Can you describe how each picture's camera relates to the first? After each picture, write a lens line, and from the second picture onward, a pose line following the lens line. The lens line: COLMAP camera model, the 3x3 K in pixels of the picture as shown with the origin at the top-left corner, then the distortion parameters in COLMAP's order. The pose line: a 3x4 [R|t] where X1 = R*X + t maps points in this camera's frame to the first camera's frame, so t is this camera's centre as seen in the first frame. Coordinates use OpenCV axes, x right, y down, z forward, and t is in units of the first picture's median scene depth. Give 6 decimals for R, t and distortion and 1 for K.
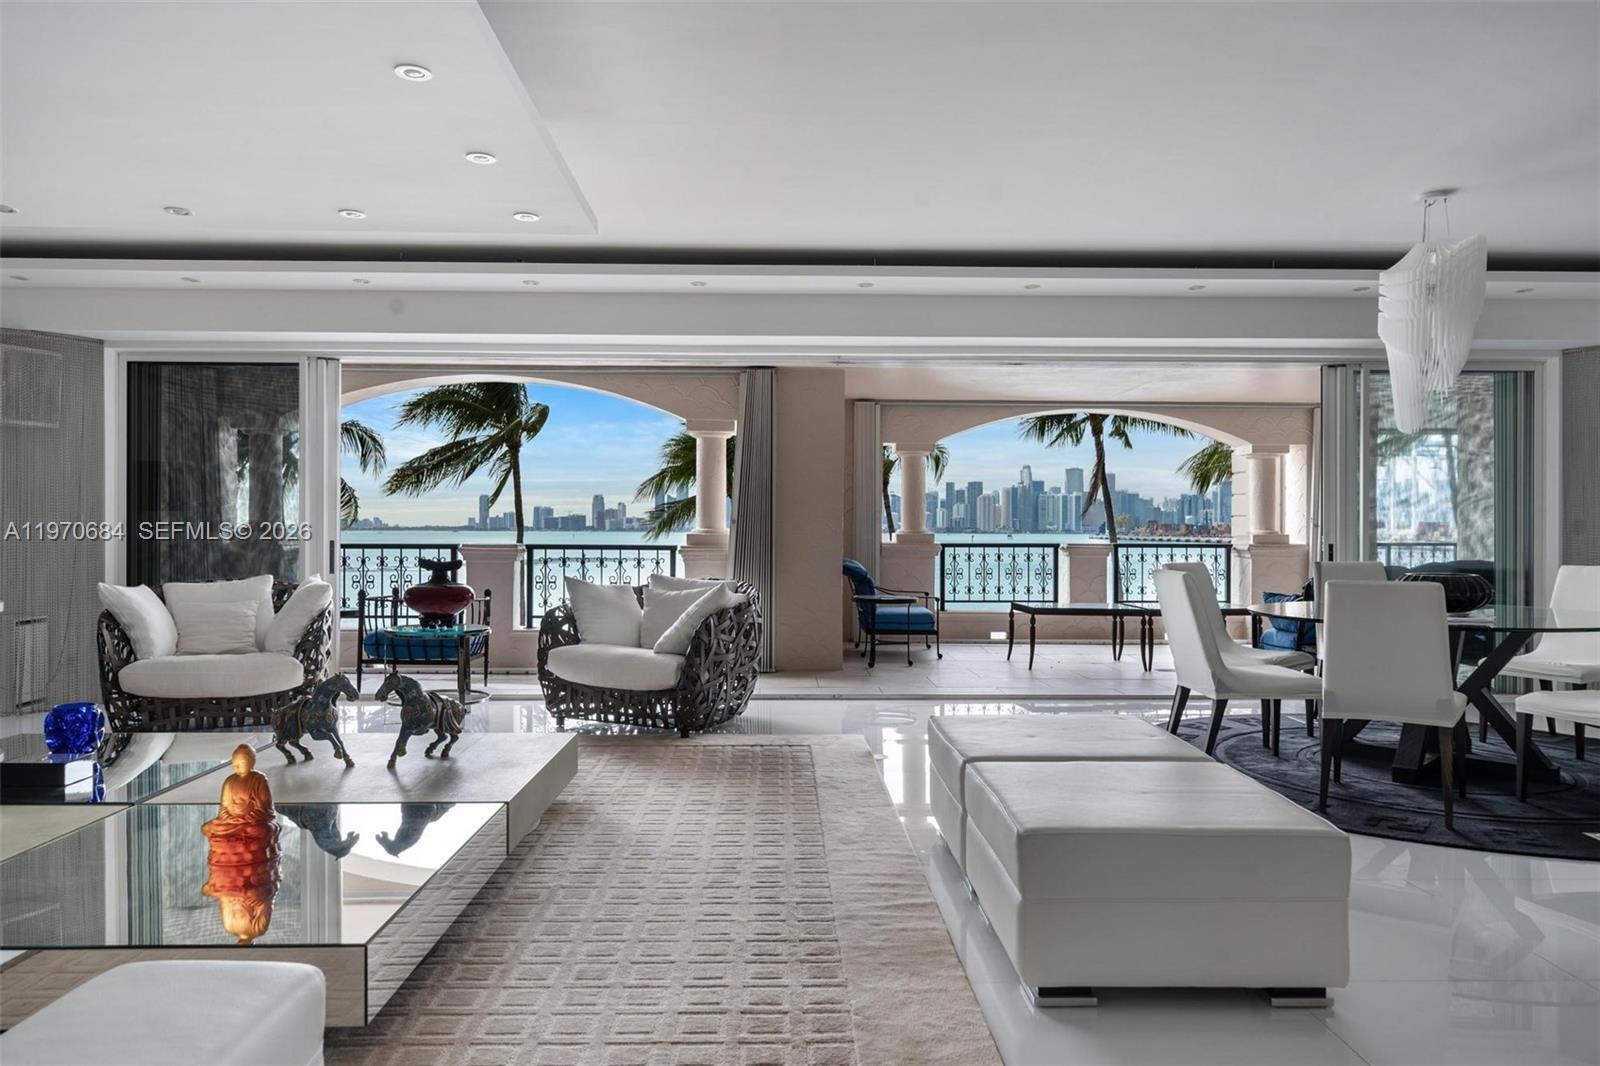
lens RADIAL K [[1082.6, 0, 797.7], [0, 1082.6, 533.6], [0, 0, 1]] dist [-0.006195, -0.005219]
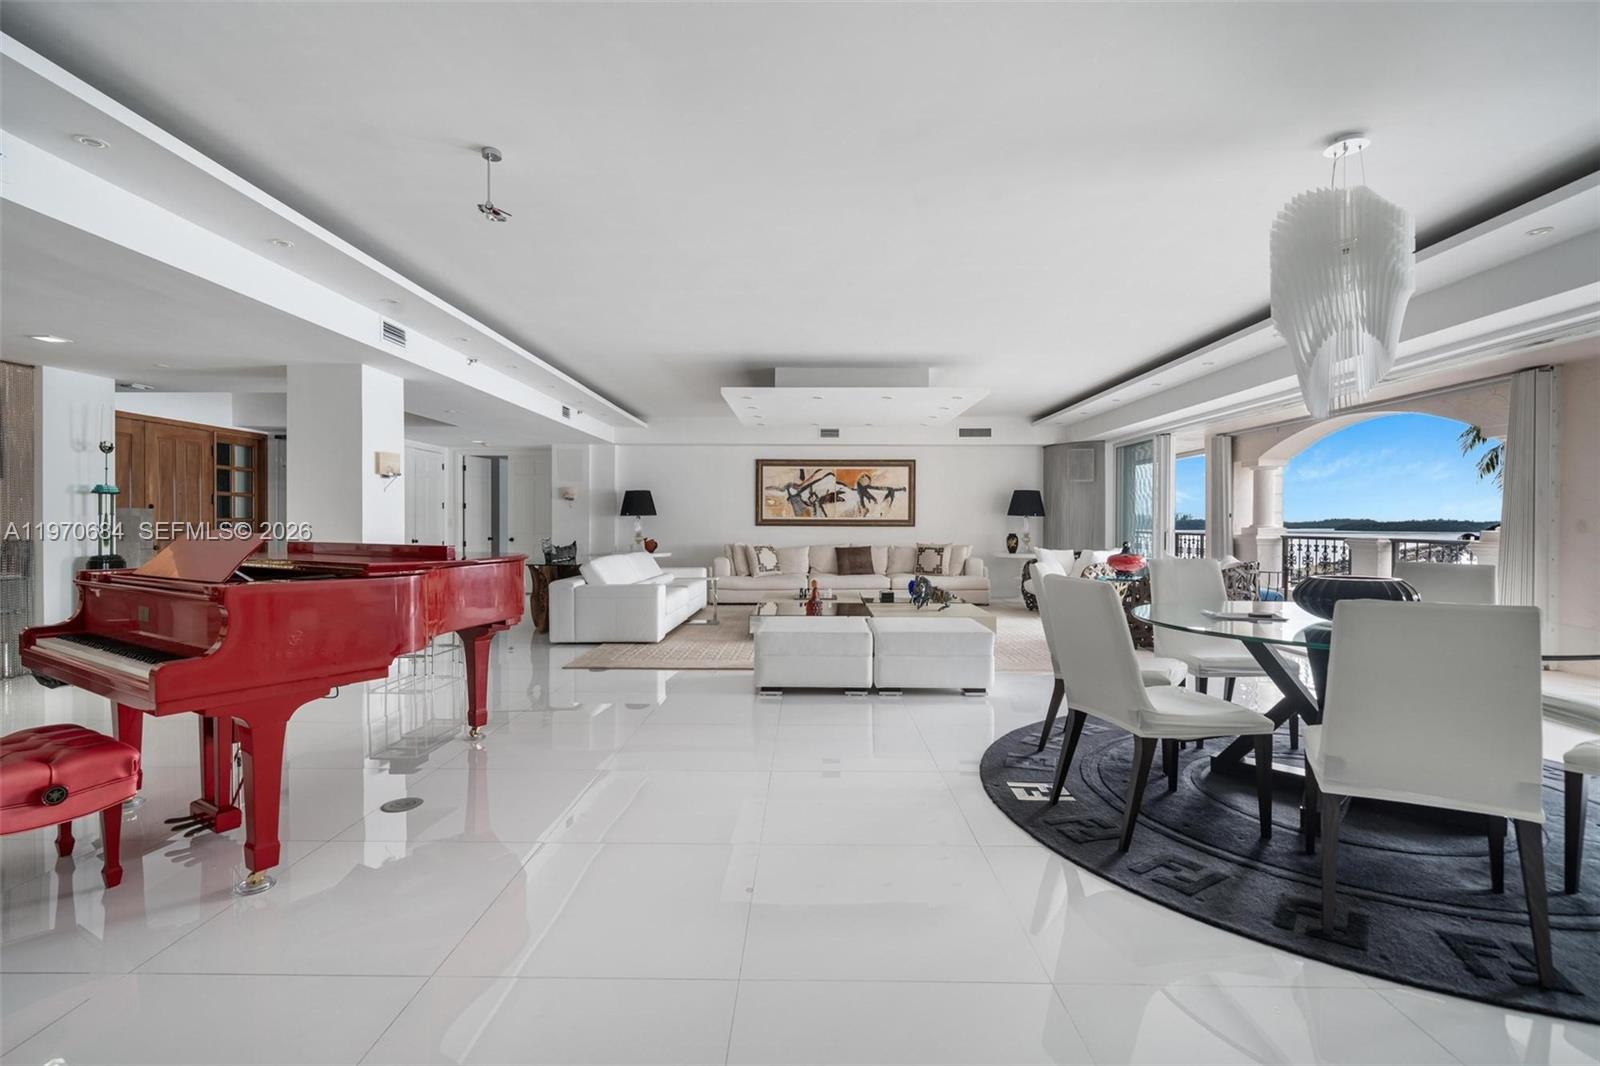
lens RADIAL K [[731.1, 0, 797.6], [0, 731.1, 527.3], [0, 0, 1]] dist [0.001194, -0.000231]
pose [[-0.037342, 0.001211, -0.999302, 1.025618], [-0.009570, 0.999953, 0.001569, 0.002971], [0.999257, 0.009622, -0.037329, 0.505918]]
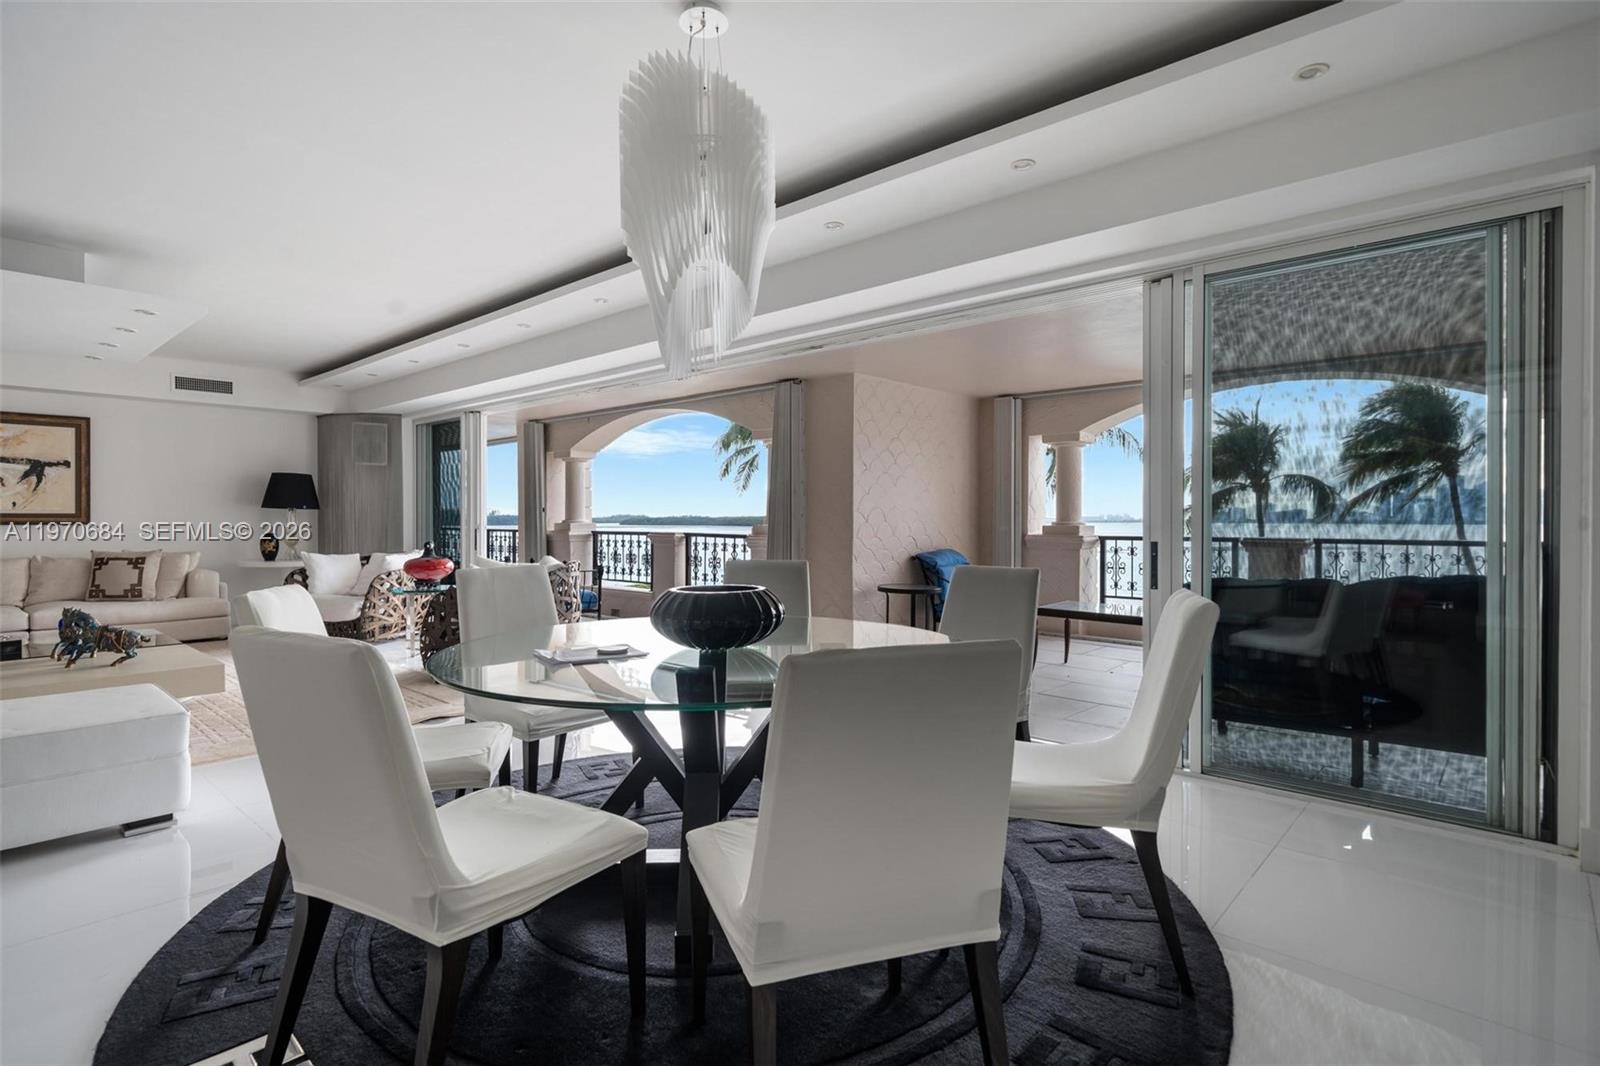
lens RADIAL K [[791.9, 0, 791.9], [0, 791.9, 526.6], [0, 0, 1]] dist [-0.001288, 0.001283]
pose [[0.724316, 0.001786, -0.689466, 0.825024], [-0.001791, 0.999998, 0.000709, 0.001866], [0.689466, 0.000722, 0.724318, 0.594889]]
